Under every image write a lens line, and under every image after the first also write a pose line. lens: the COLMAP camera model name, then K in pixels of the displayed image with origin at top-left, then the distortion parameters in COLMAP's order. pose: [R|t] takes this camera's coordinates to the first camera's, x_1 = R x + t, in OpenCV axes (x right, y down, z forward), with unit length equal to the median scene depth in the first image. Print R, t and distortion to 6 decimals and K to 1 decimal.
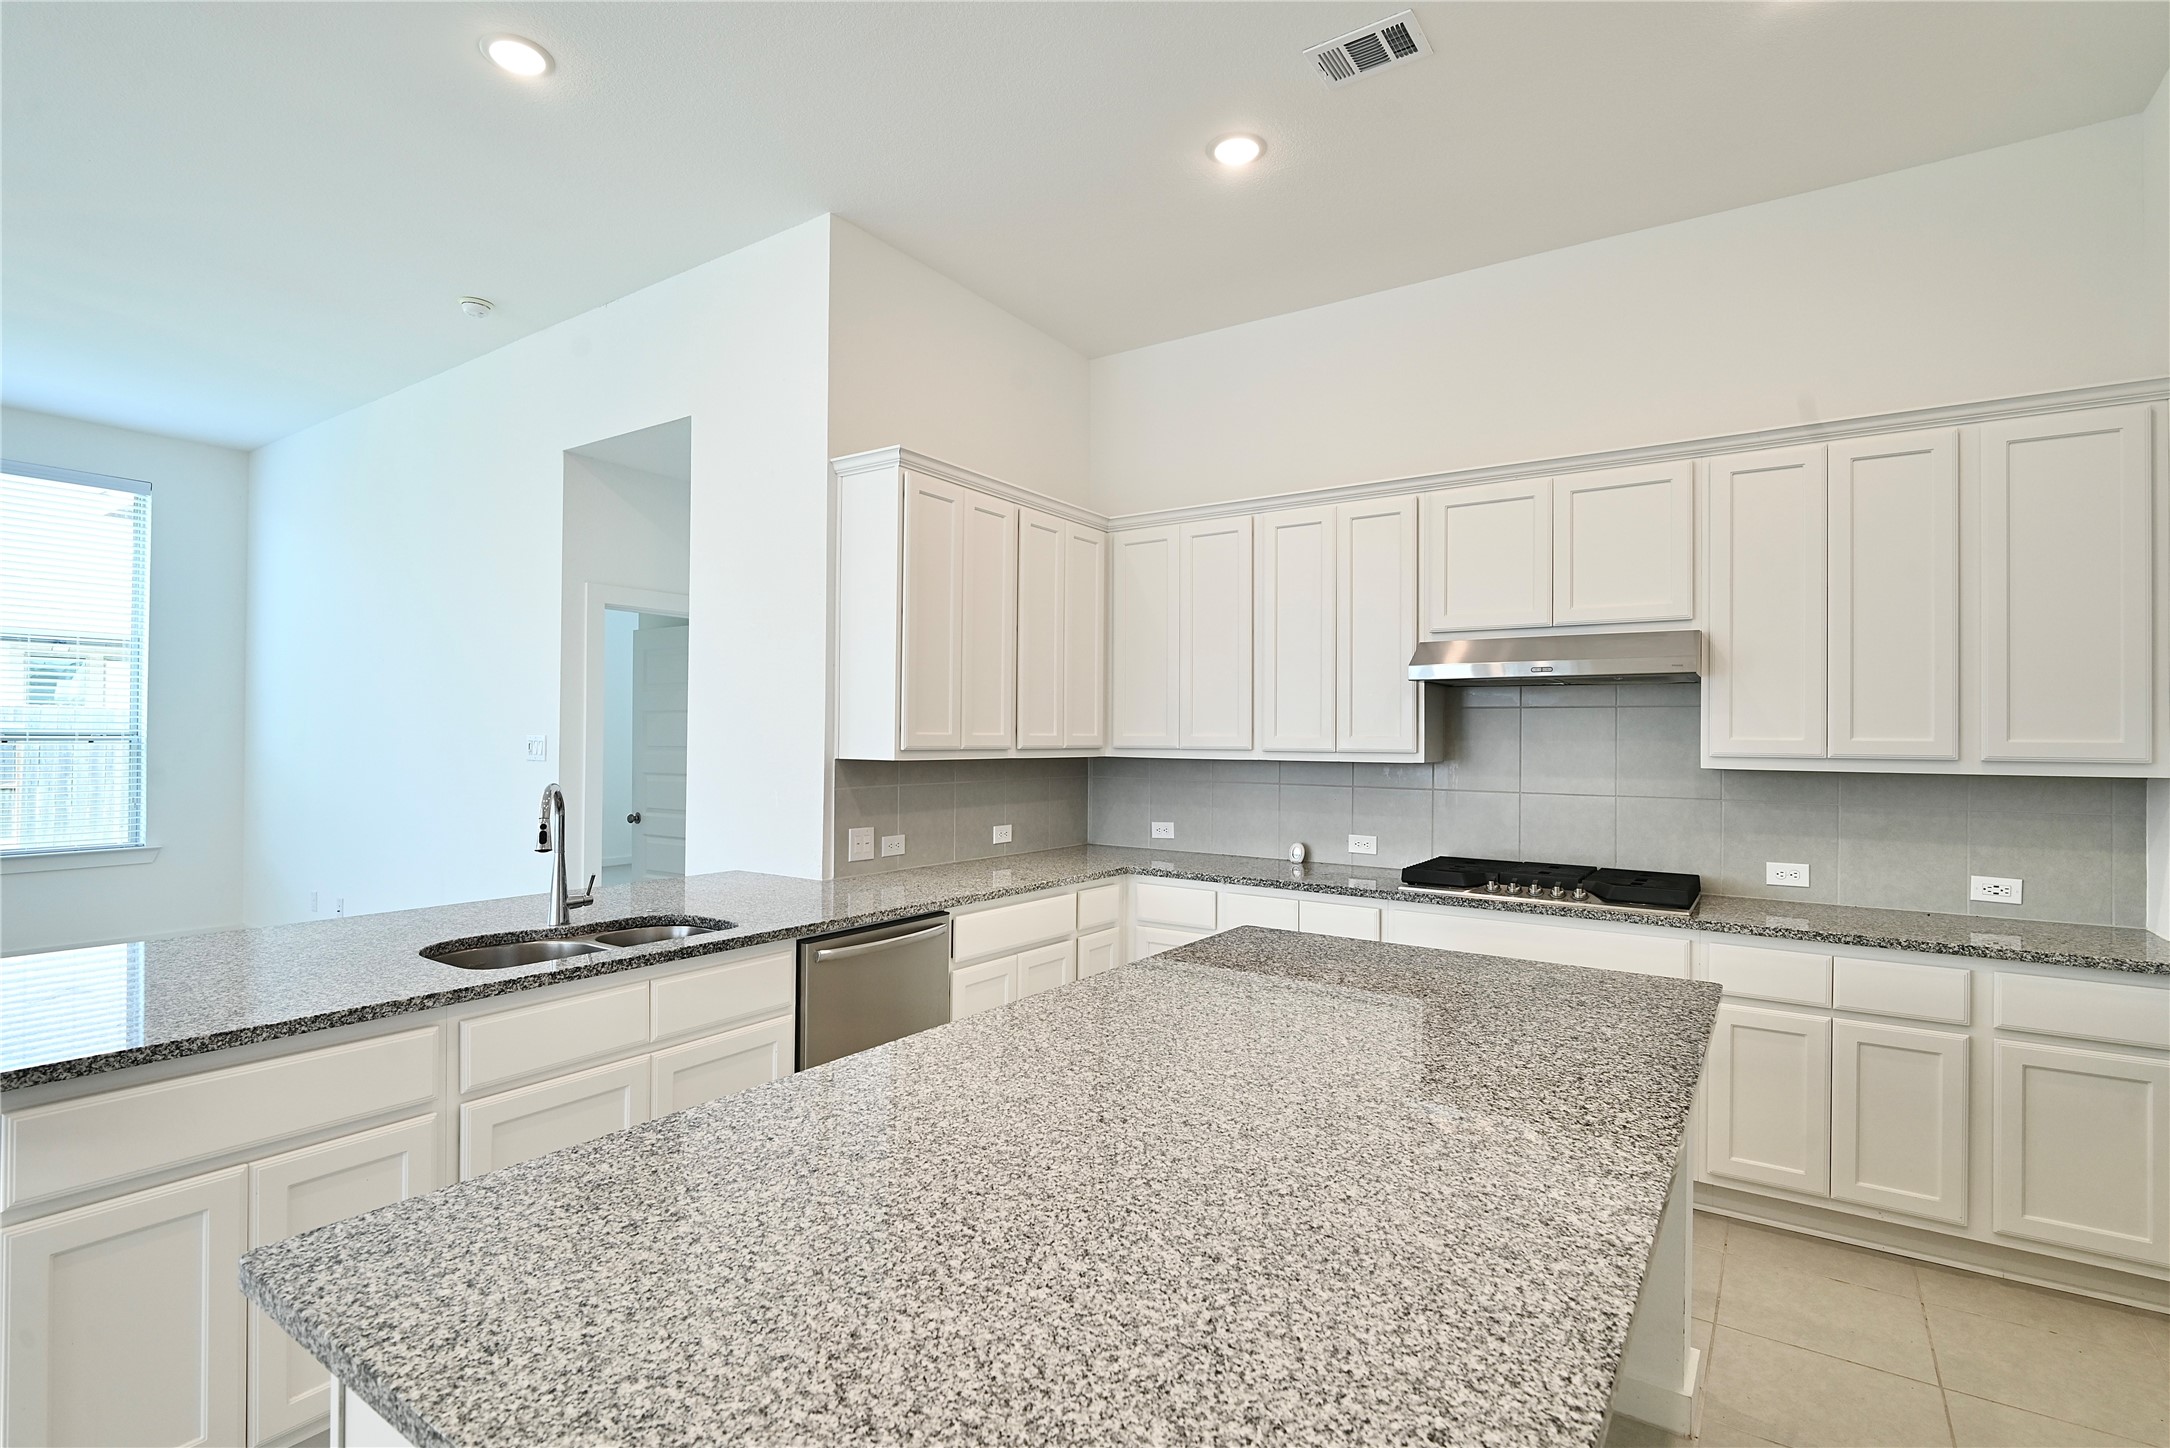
lens RADIAL K [[1028.9, 0, 1081.4], [0, 1028.9, 717.7], [0, 0, 1]] dist [-0.007451, -0.000654]
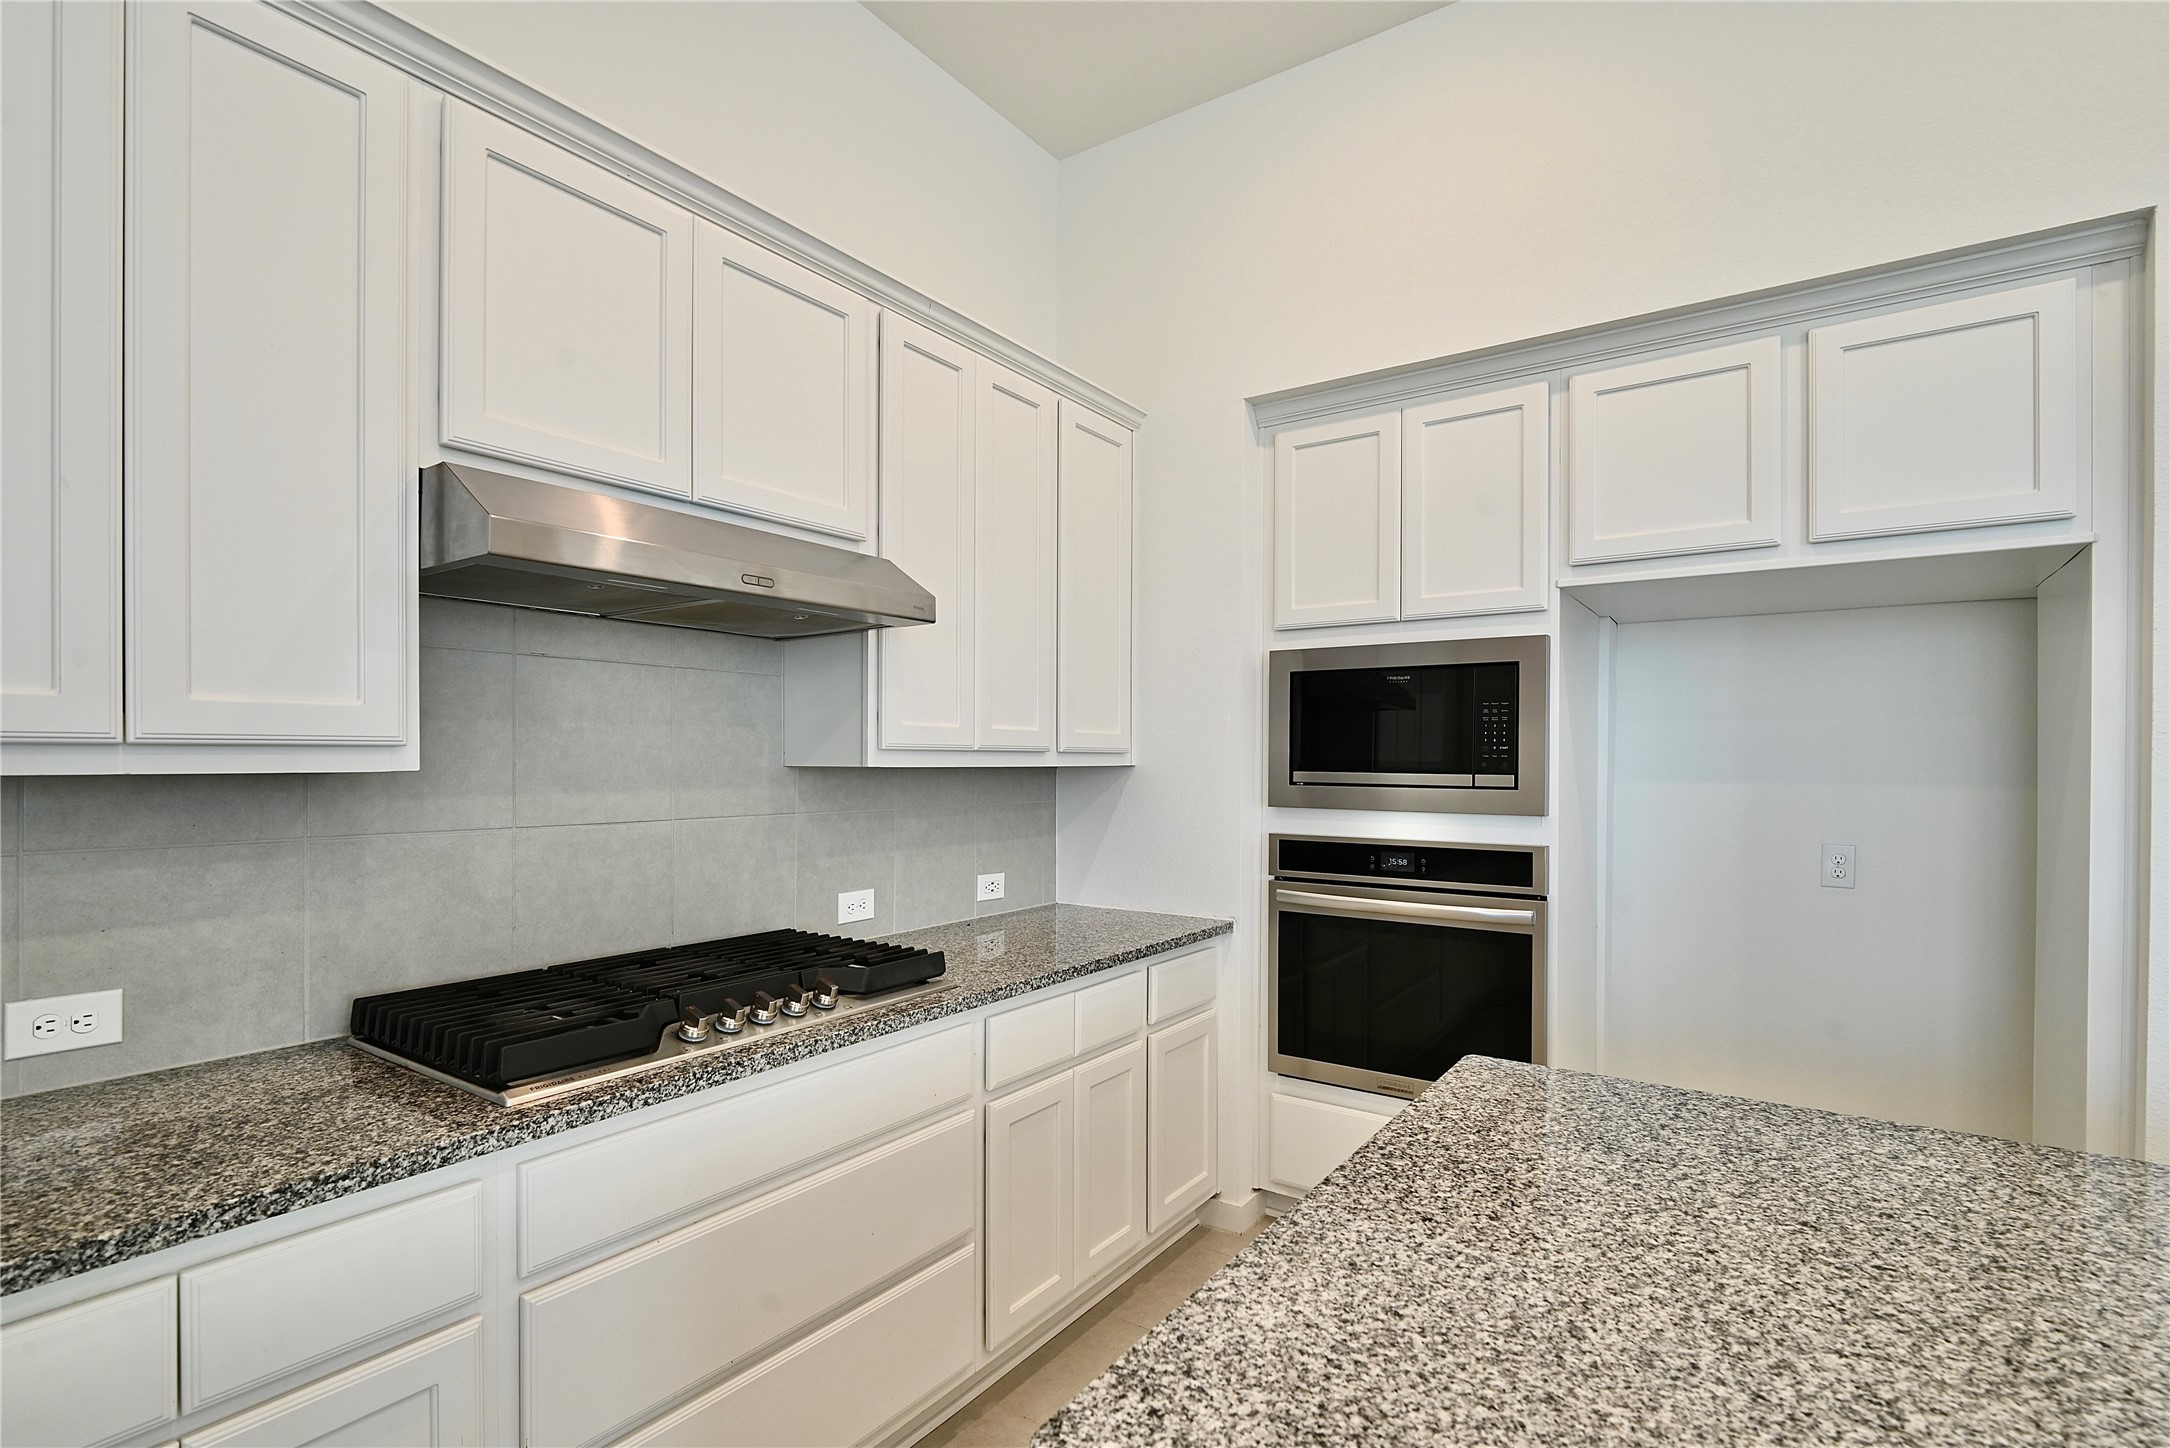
lens RADIAL K [[1033.4, 0, 1078.5], [0, 1033.4, 764.2], [0, 0, 1]] dist [-0.003921, -0.001045]
pose [[0.005912, -0.015483, 0.999863, -0.067332], [-0.025112, 0.999562, 0.015627, 0.030714], [-0.999667, -0.025201, 0.005521, 0.796687]]
